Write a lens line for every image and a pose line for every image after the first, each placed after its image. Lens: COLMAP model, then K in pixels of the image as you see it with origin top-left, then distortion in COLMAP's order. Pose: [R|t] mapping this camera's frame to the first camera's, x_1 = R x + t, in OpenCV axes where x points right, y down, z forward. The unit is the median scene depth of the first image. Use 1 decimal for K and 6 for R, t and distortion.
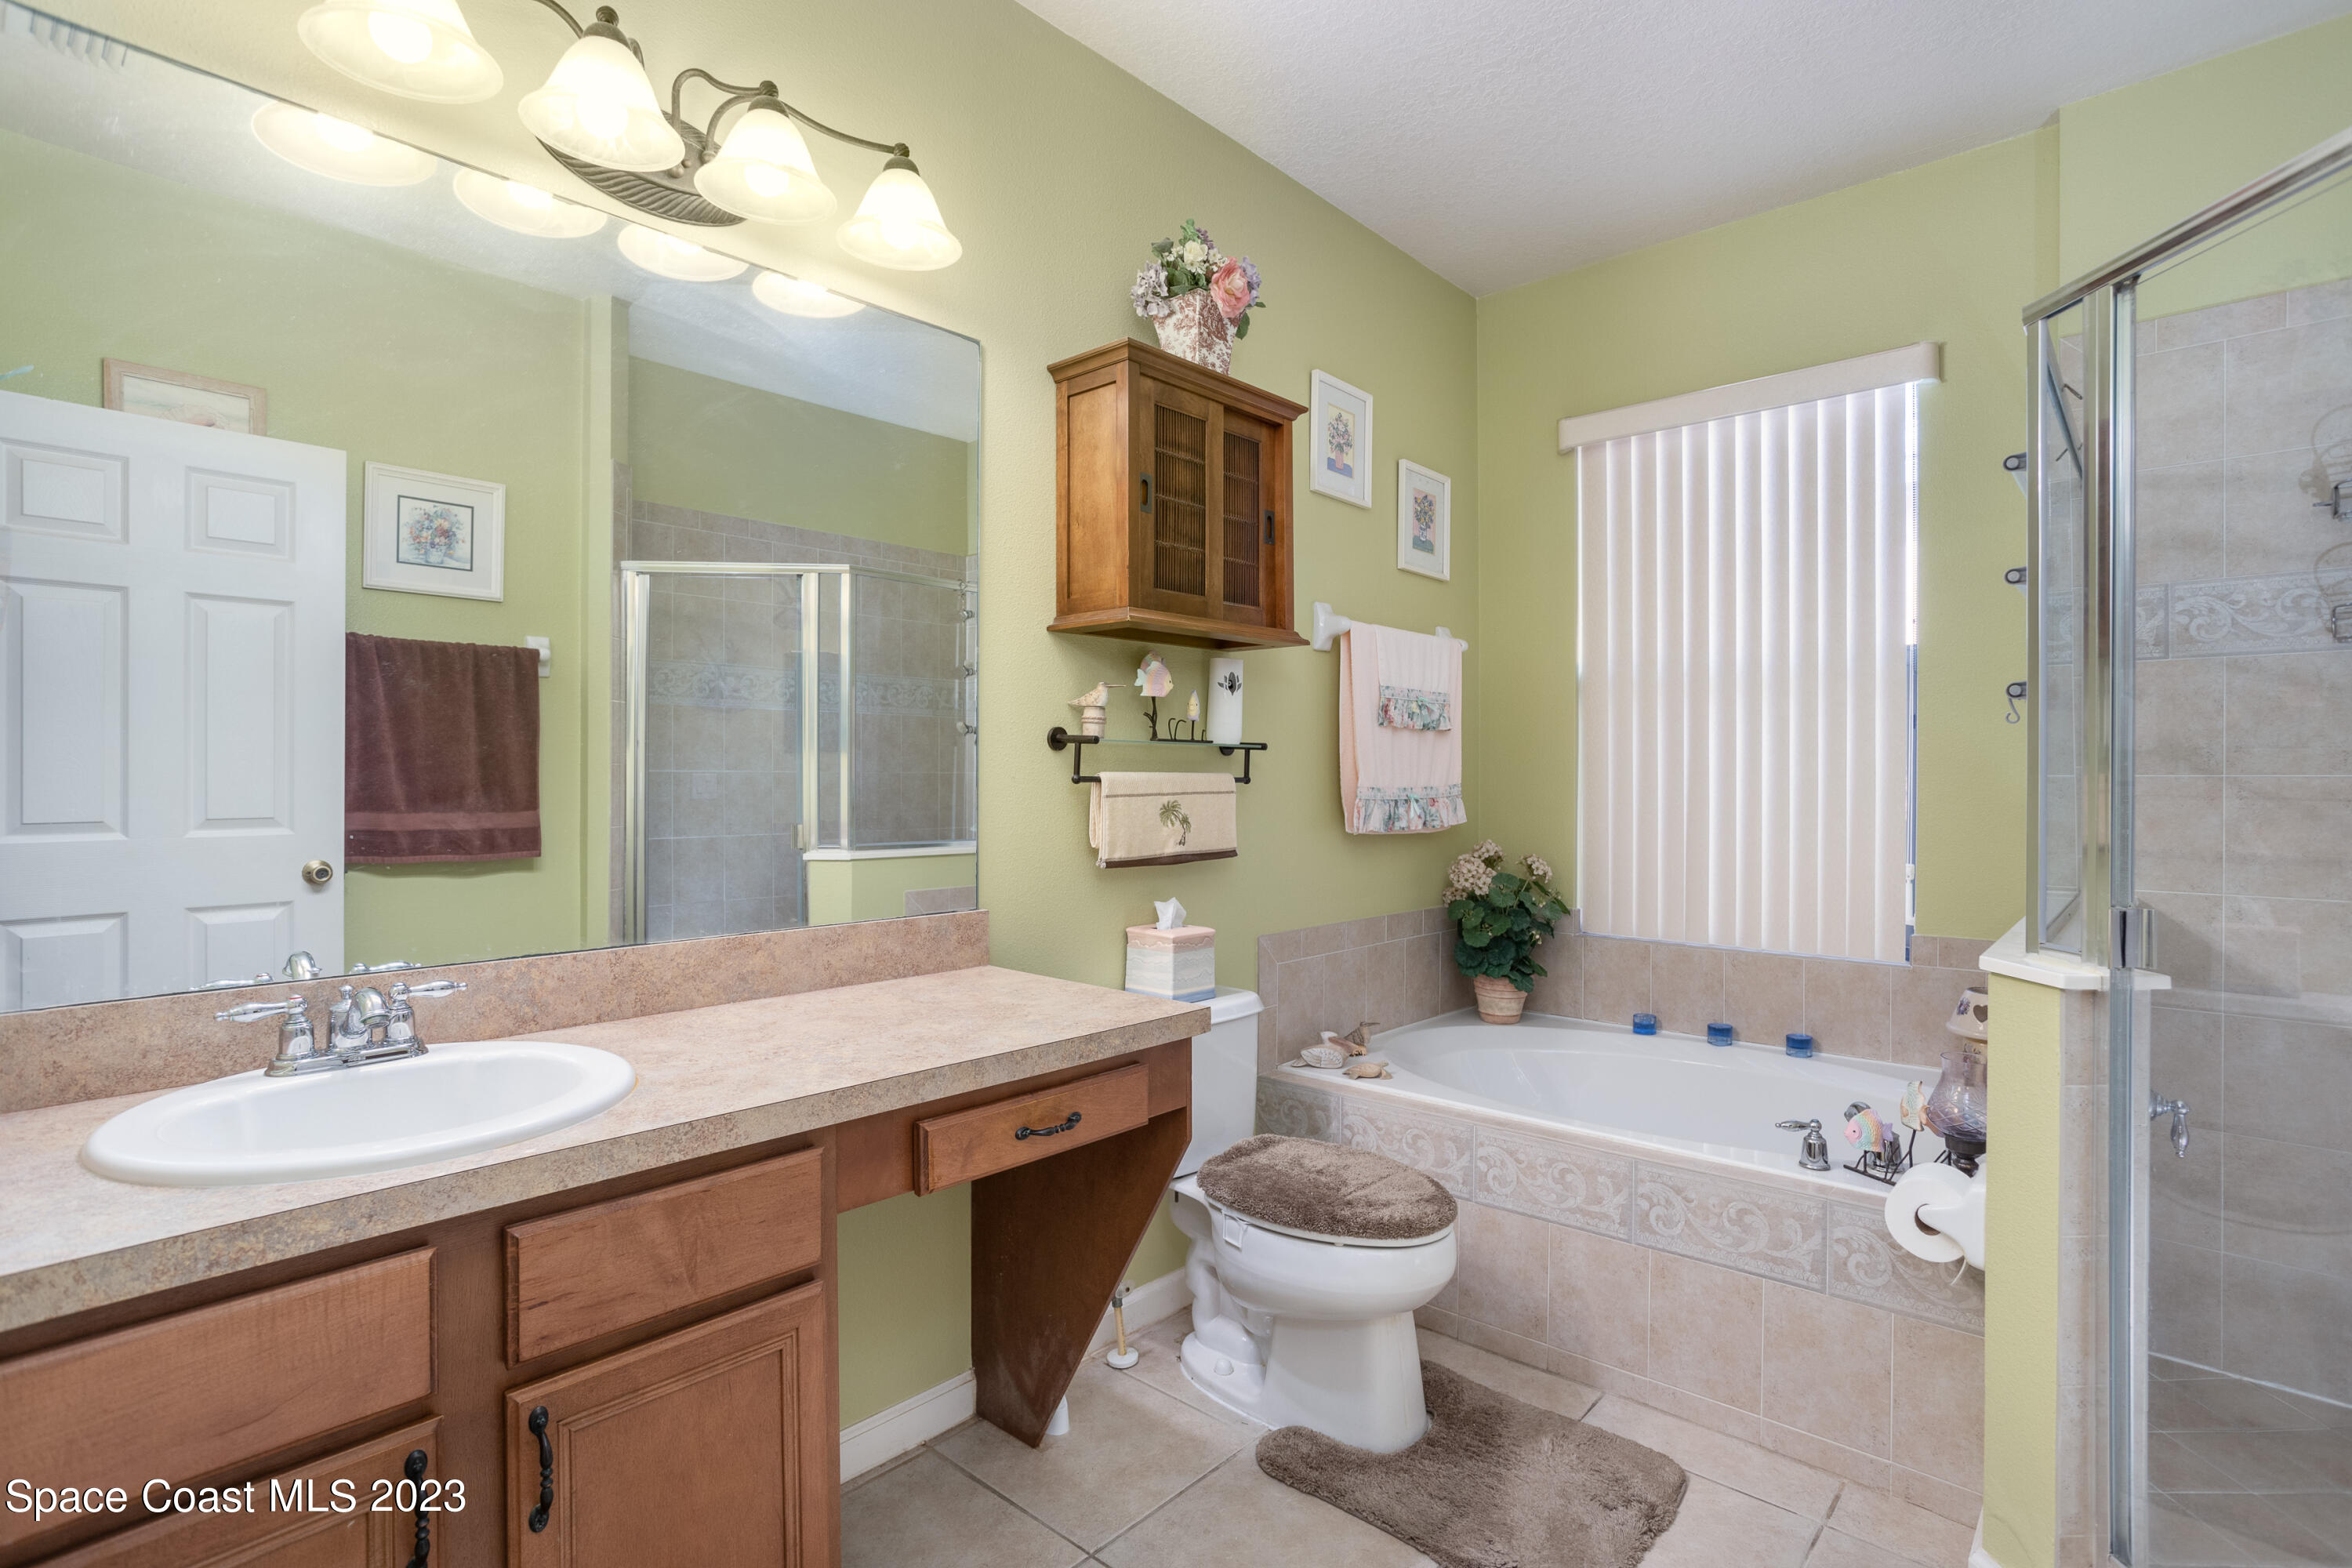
lens RADIAL K [[1137.5, 0, 1173.4], [0, 1137.5, 782.9], [0, 0, 1]] dist [-0.018329, 0.007193]
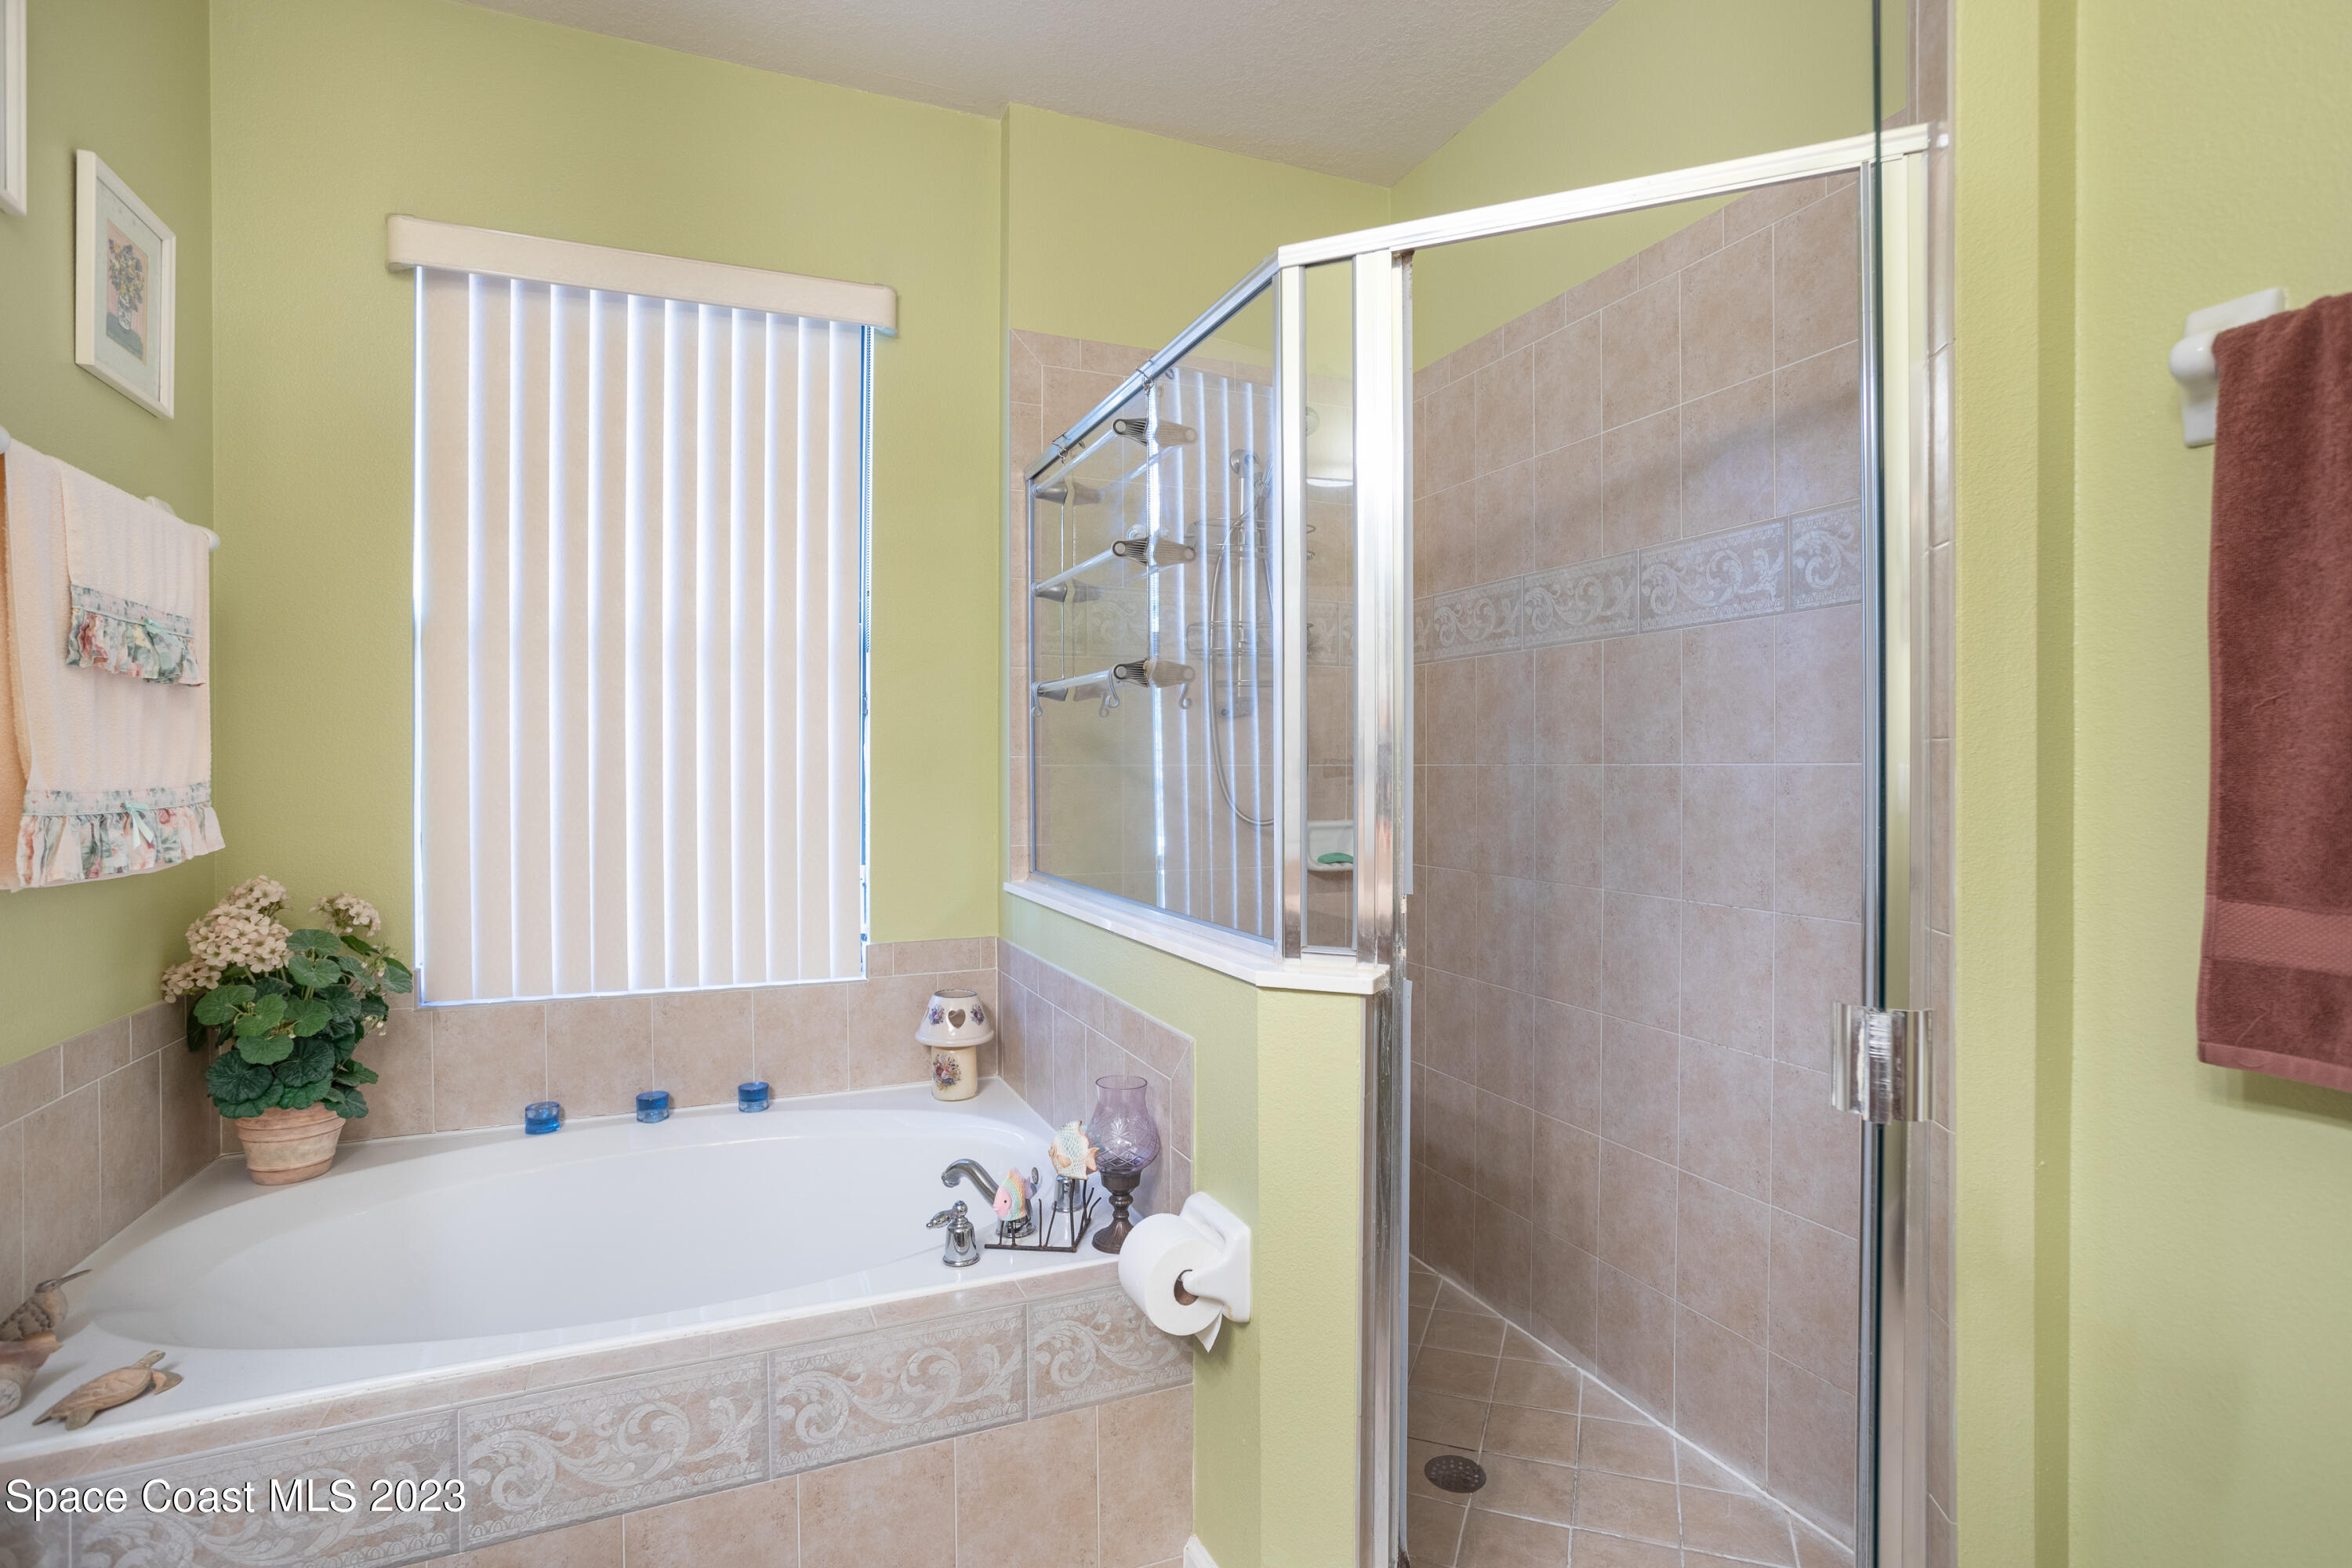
lens RADIAL K [[1137.5, 0, 1181.9], [0, 1137.5, 777.6], [0, 0, 1]] dist [-0.018329, 0.007193]
pose [[0.411689, -0.005155, 0.911310, -0.064968], [0.001410, 0.999986, 0.005019, -0.003468], [-0.911323, -0.000781, 0.411691, 0.356162]]
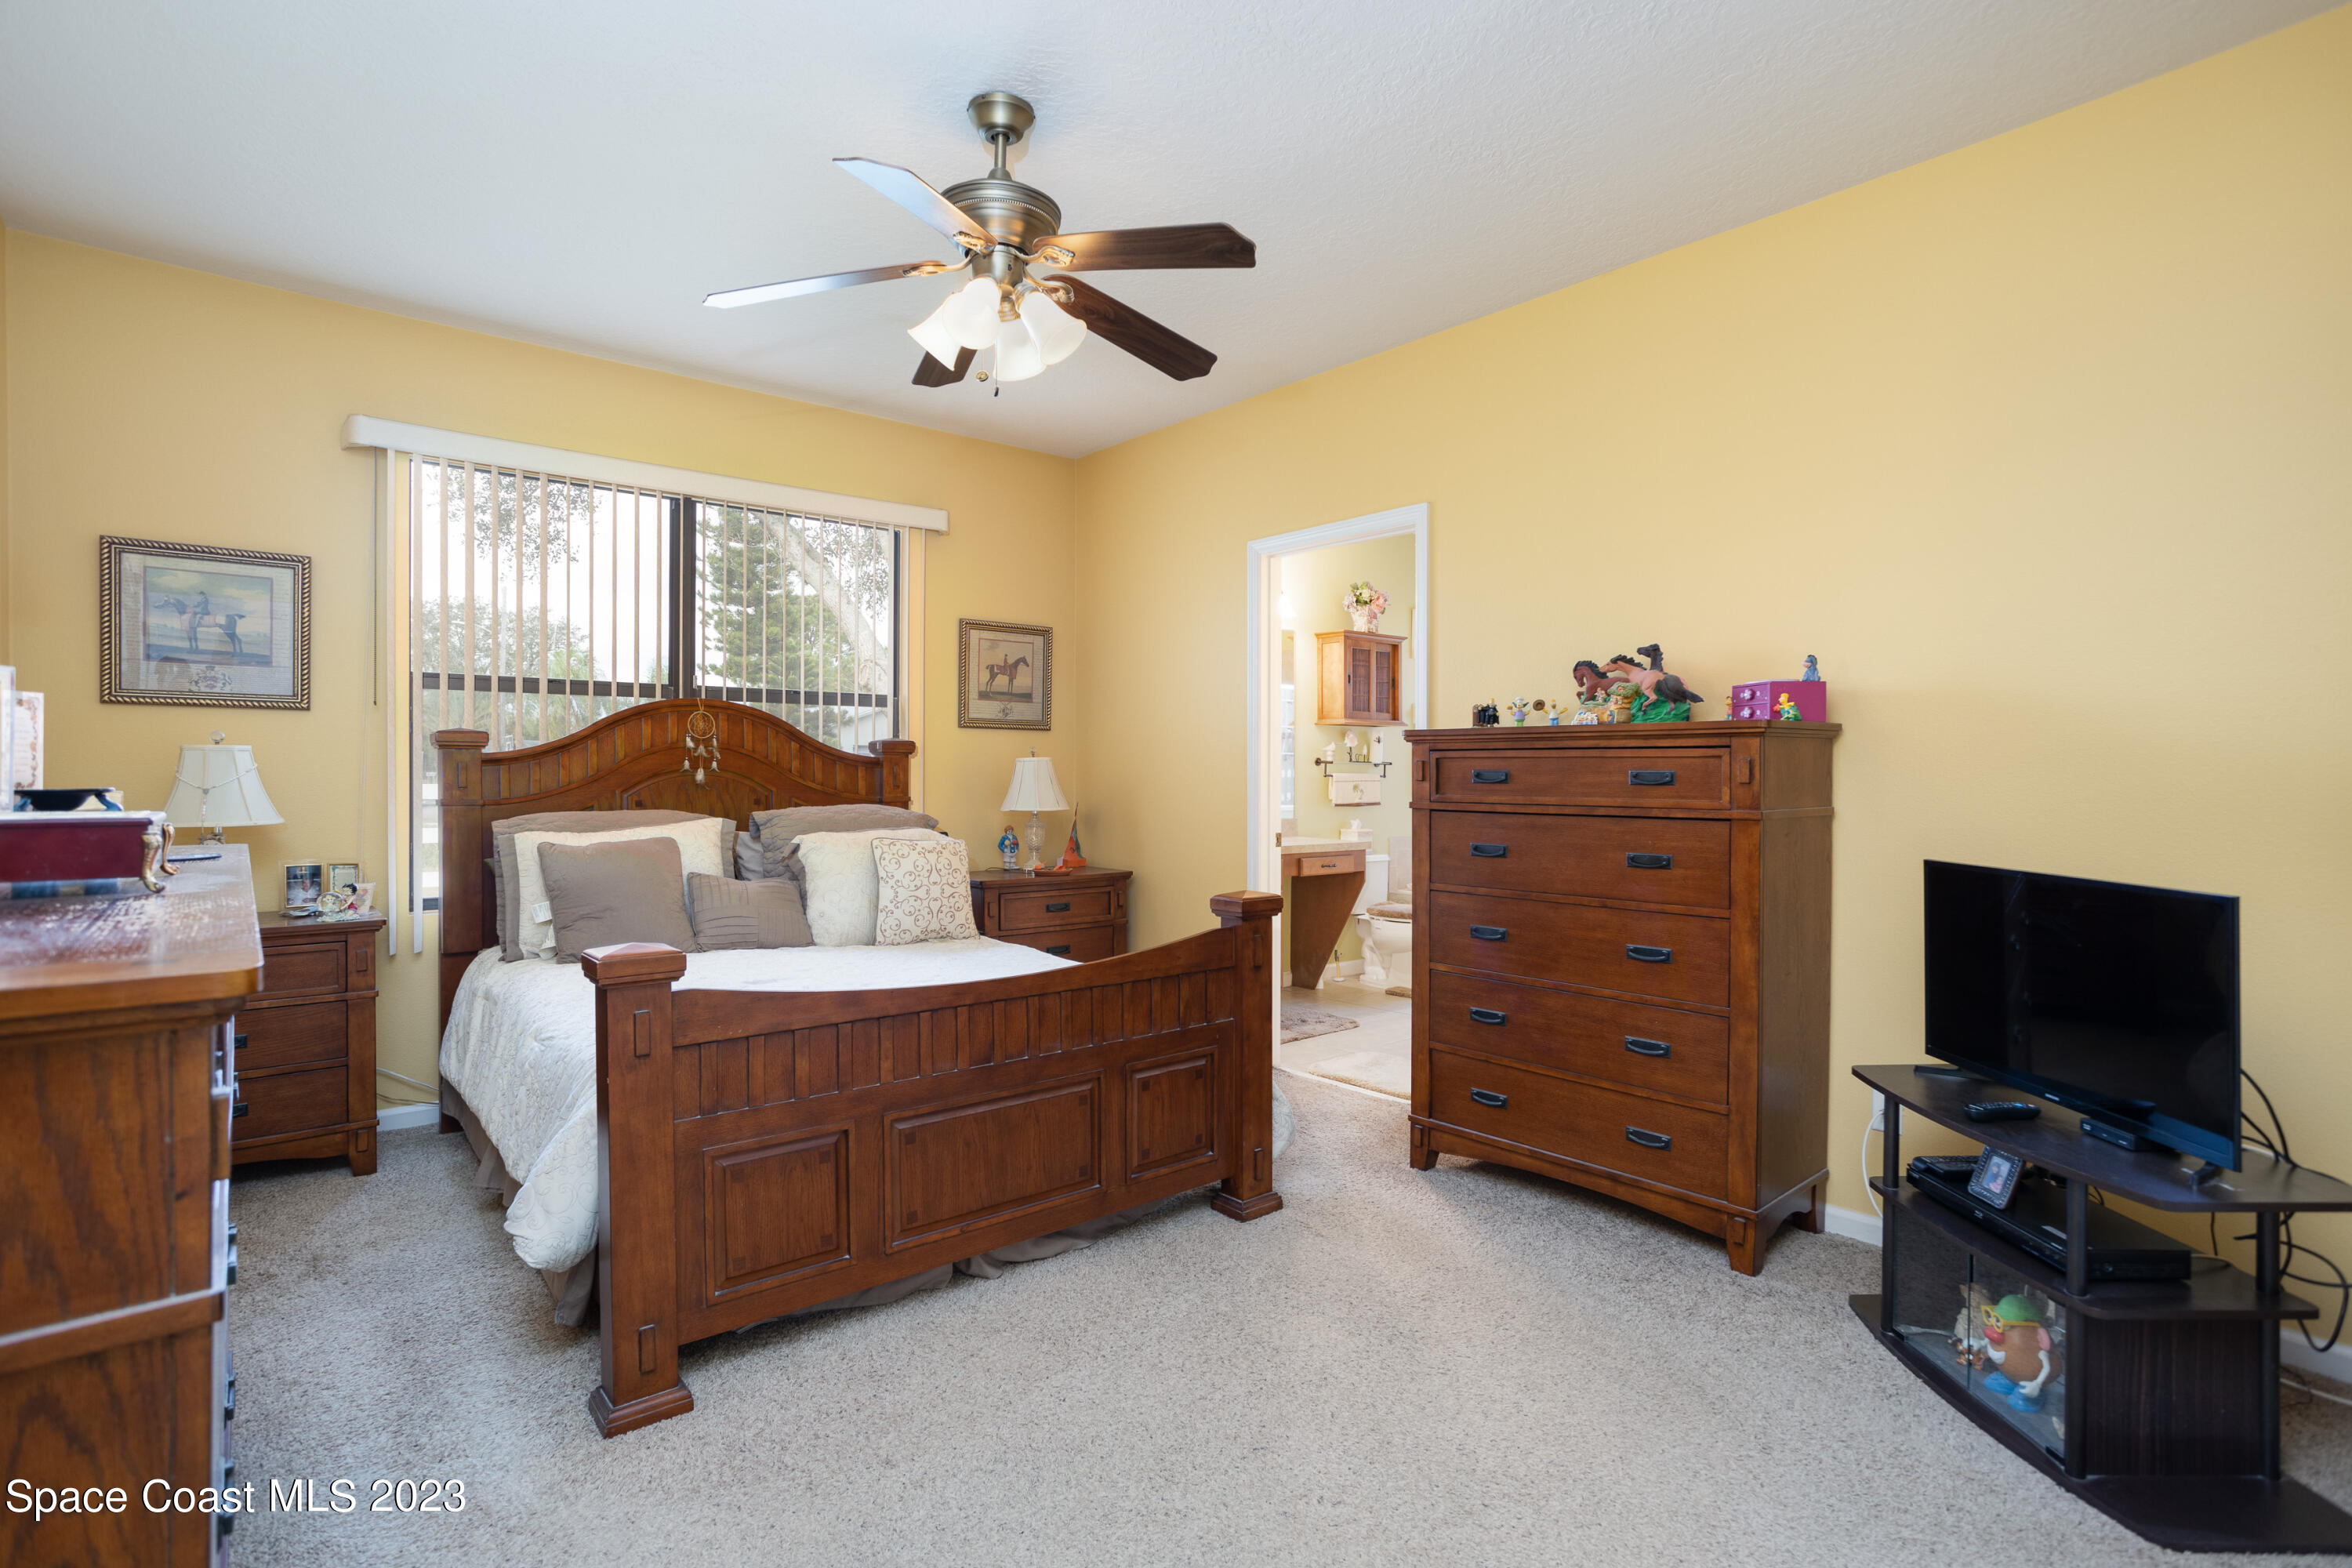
lens RADIAL K [[1137.5, 0, 1170.0], [0, 1137.5, 778.3], [0, 0, 1]] dist [-0.018329, 0.007193]
pose [[0.989534, 0.002622, -0.144279, -0.054850], [-0.002452, 0.999996, 0.001359, 0.000647], [0.144282, -0.000991, 0.989536, -1.897997]]
